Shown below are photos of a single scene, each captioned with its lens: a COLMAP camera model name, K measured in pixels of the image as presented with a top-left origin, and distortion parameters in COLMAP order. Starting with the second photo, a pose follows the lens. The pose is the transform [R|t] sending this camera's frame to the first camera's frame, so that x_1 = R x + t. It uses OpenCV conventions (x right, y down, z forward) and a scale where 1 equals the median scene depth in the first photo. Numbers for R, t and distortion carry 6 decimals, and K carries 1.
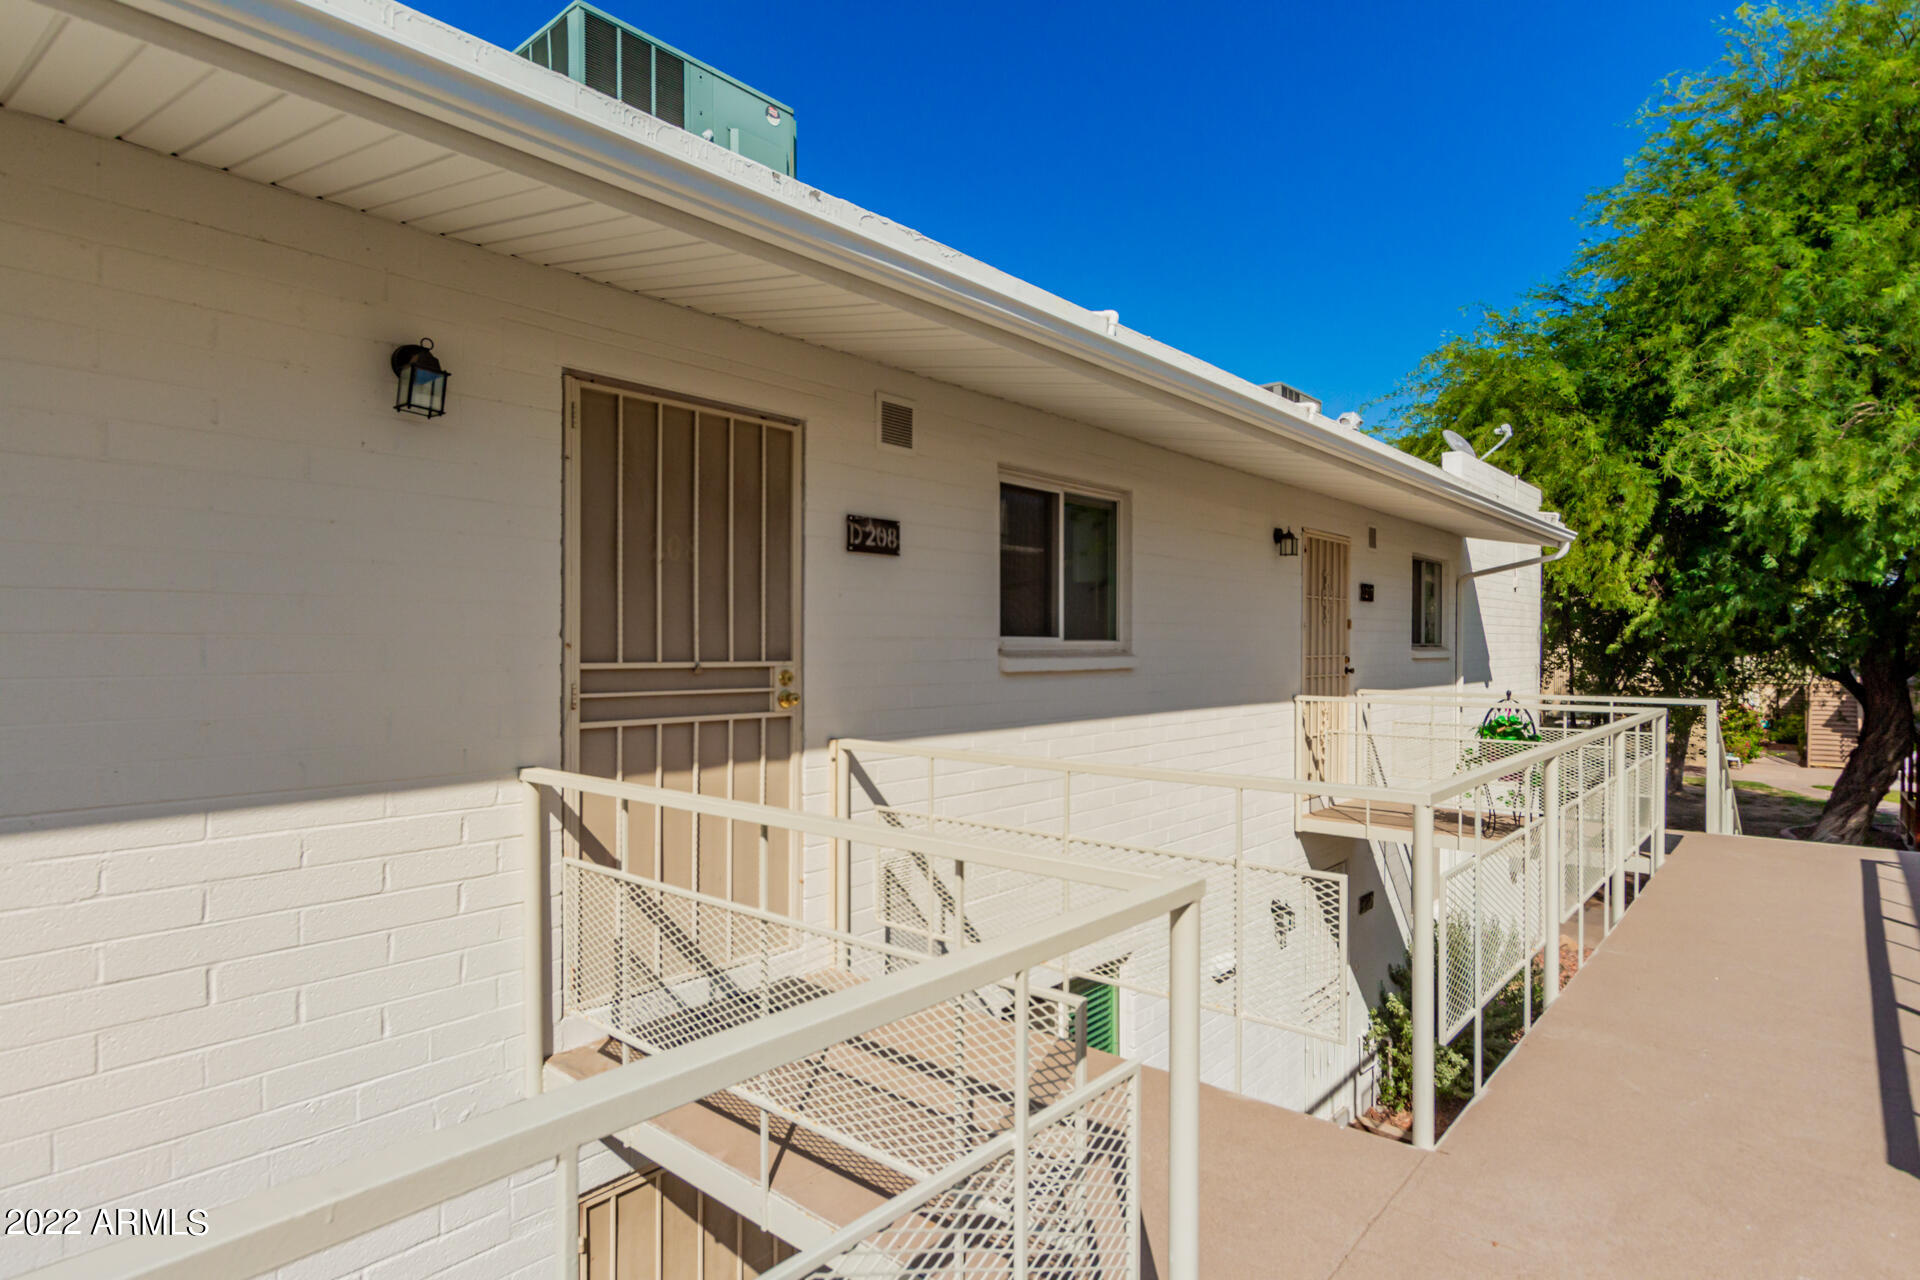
lens RADIAL K [[1156.3, 0, 960.0], [0, 1156.3, 640.0], [0, 0, 1]] dist [0.001688, 0.000589]
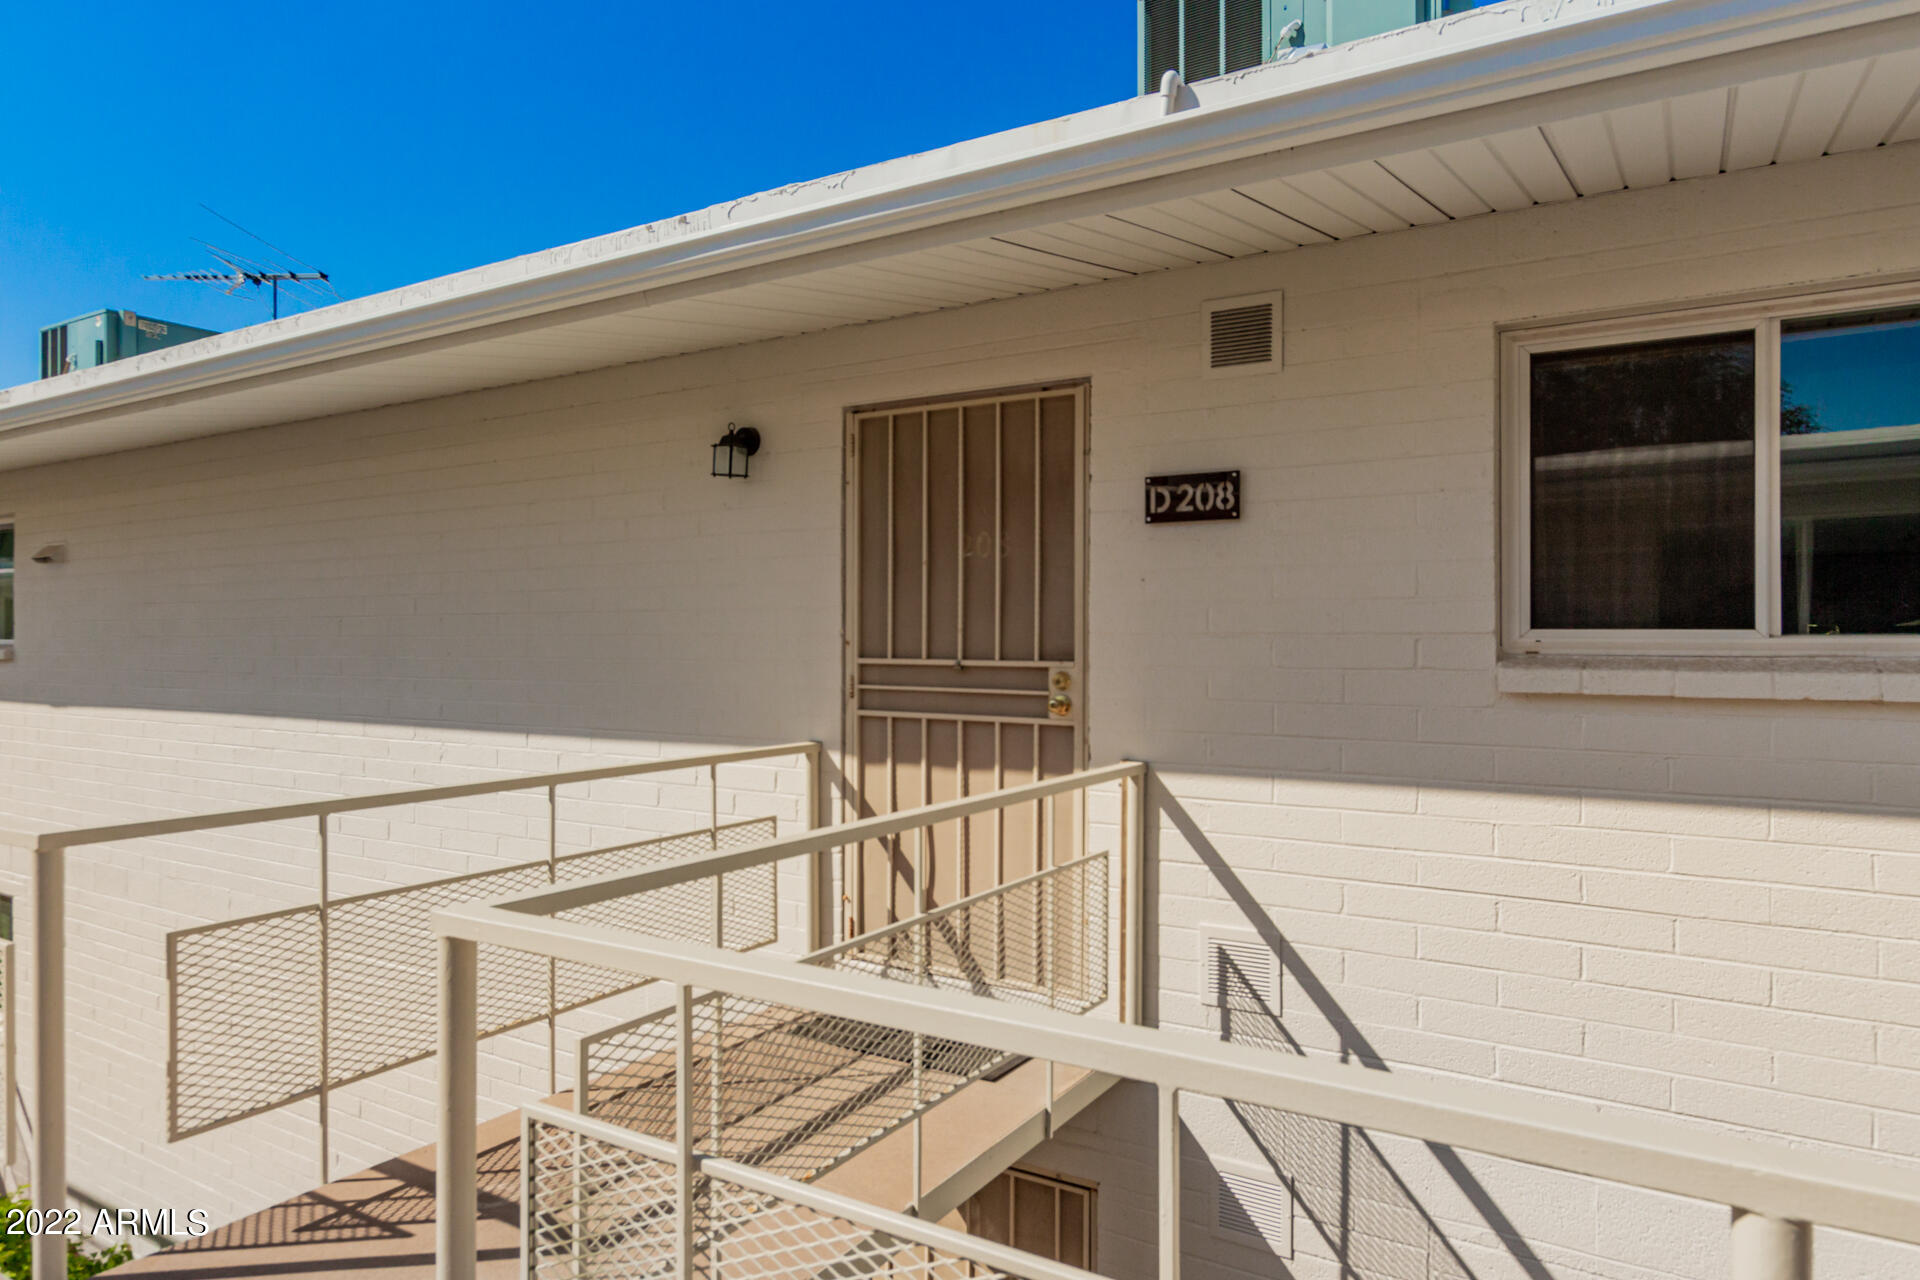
lens RADIAL K [[1156.3, 0, 960.0], [0, 1156.3, 640.0], [0, 0, 1]] dist [0.001688, 0.000589]
pose [[0.102689, -0.010965, -0.994653, 0.714016], [-0.003716, 0.999928, -0.011406, 0.012536], [0.994707, 0.004868, 0.102641, 0.846120]]
